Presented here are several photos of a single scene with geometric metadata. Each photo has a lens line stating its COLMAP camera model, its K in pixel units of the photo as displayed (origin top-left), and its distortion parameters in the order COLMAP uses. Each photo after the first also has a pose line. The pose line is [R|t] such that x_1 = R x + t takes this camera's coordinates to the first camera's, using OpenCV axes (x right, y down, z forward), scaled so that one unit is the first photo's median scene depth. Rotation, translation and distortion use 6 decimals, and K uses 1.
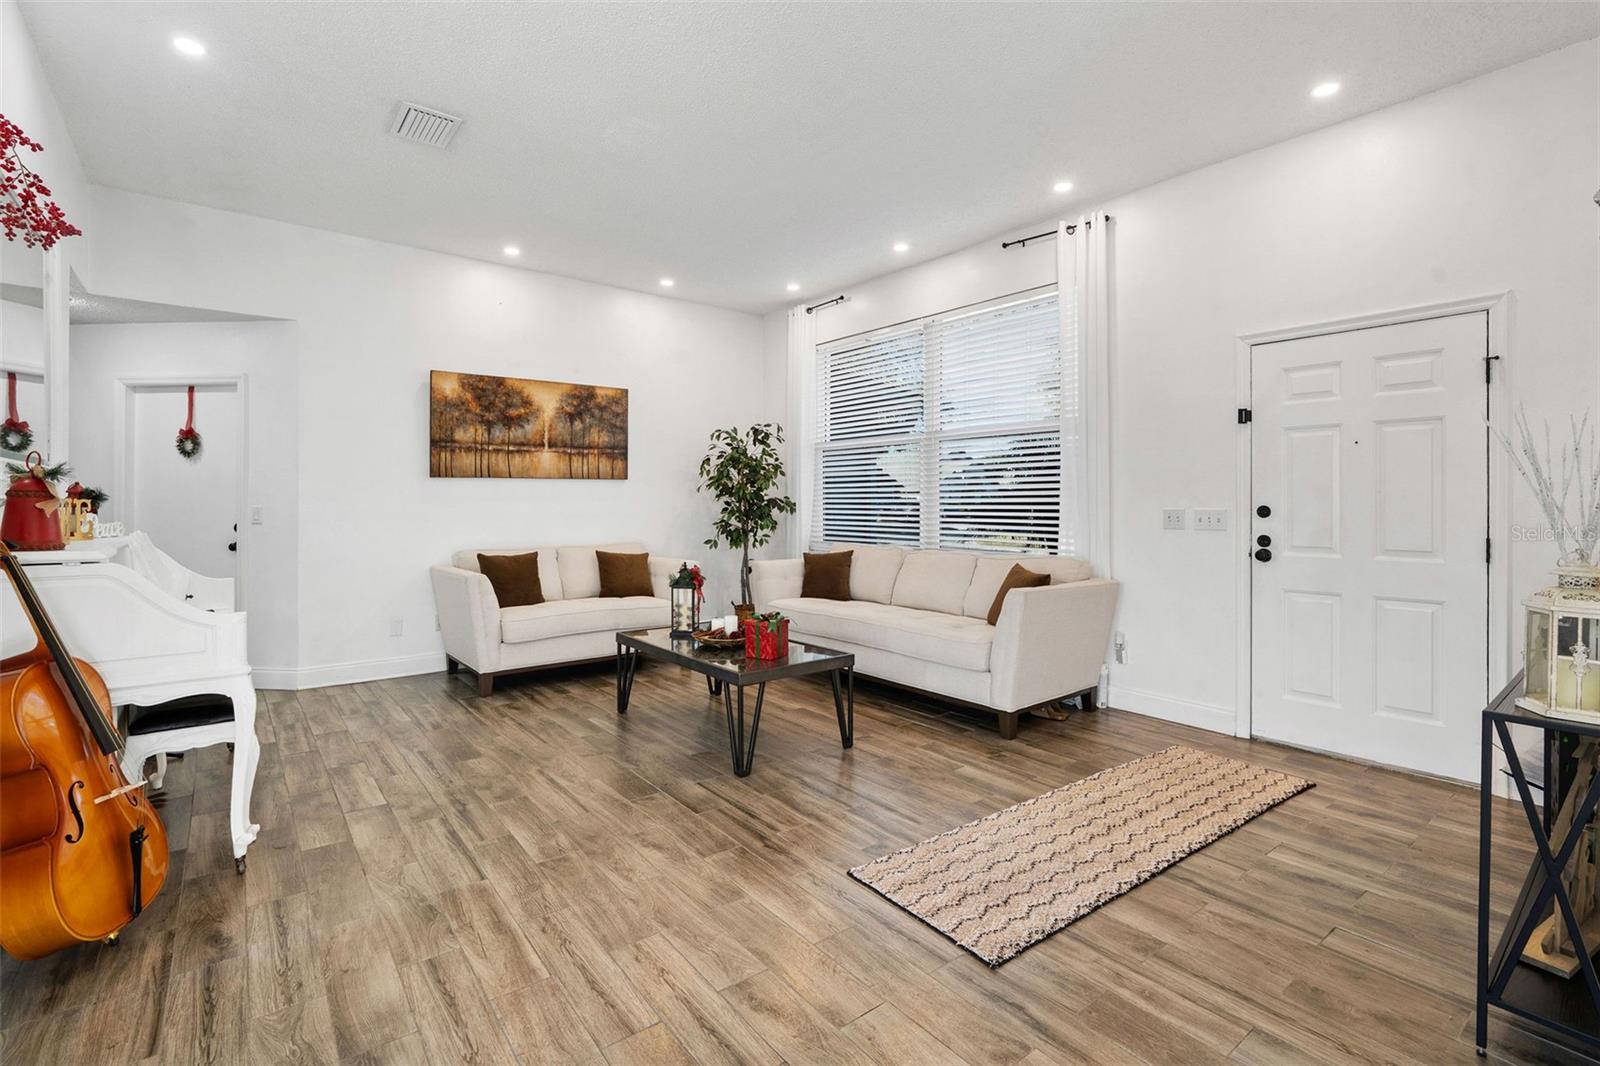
lens RADIAL K [[734.6, 0, 806.6], [0, 734.6, 501.9], [0, 0, 1]] dist [-0.002681, 0.000261]
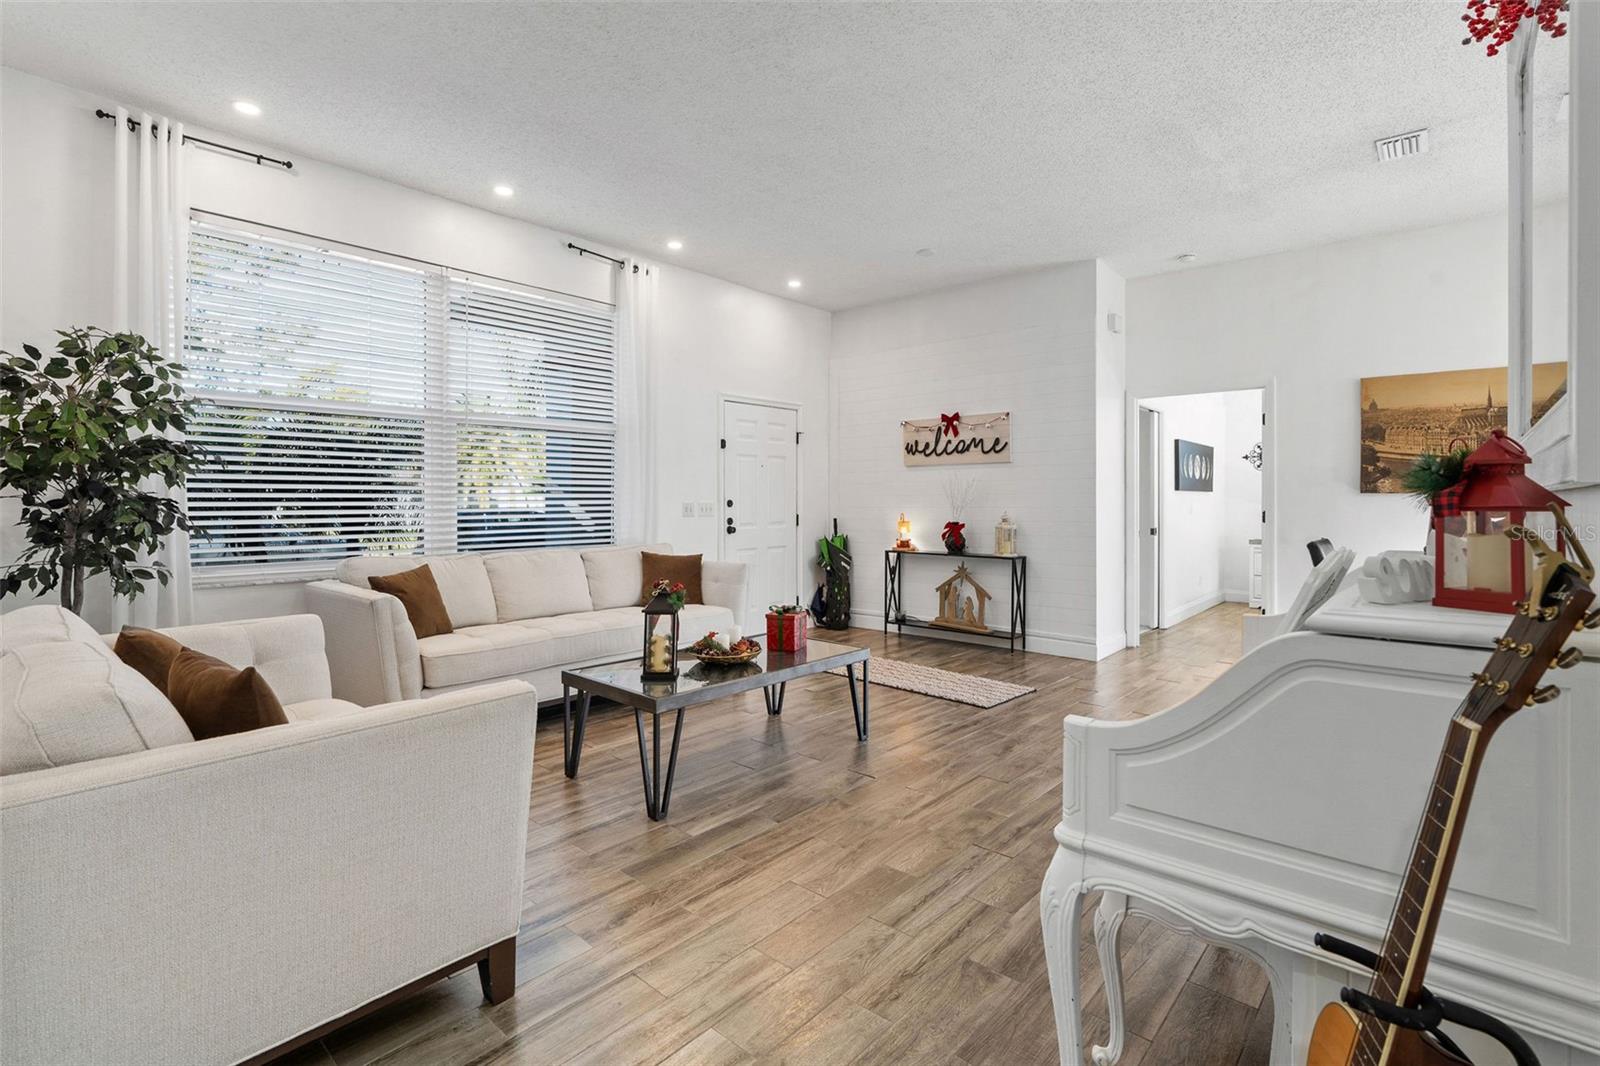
lens RADIAL K [[736.2, 0, 802.3], [0, 736.2, 510.7], [0, 0, 1]] dist [-0.005648, 0.000402]
pose [[-0.161160, -0.016007, 0.986798, -1.270530], [0.000931, 0.999866, 0.016371, 0.003124], [-0.986928, 0.003557, -0.161124, 1.362696]]
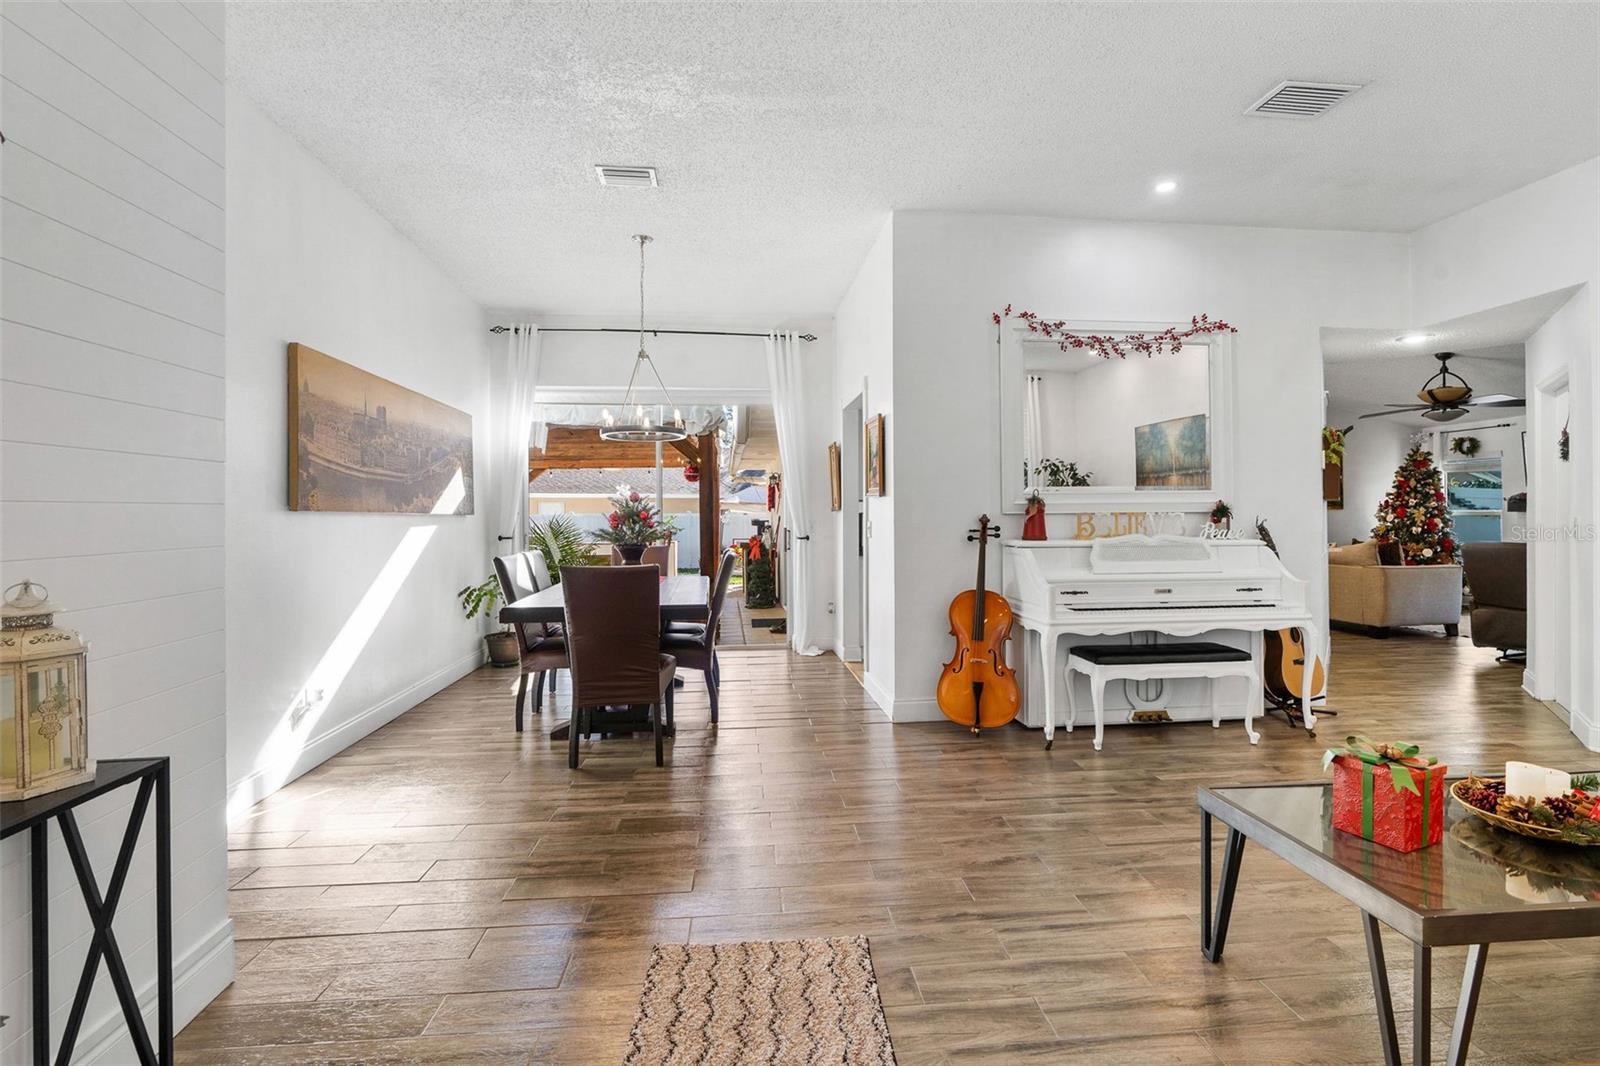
lens RADIAL K [[736.2, 0, 802.3], [0, 736.2, 510.7], [0, 0, 1]] dist [-0.005648, 0.000402]
pose [[-0.545734, -0.002579, -0.837955, 0.660280], [0.003166, 0.999982, -0.005140, 0.000036], [0.837953, -0.005458, -0.545716, 1.122886]]
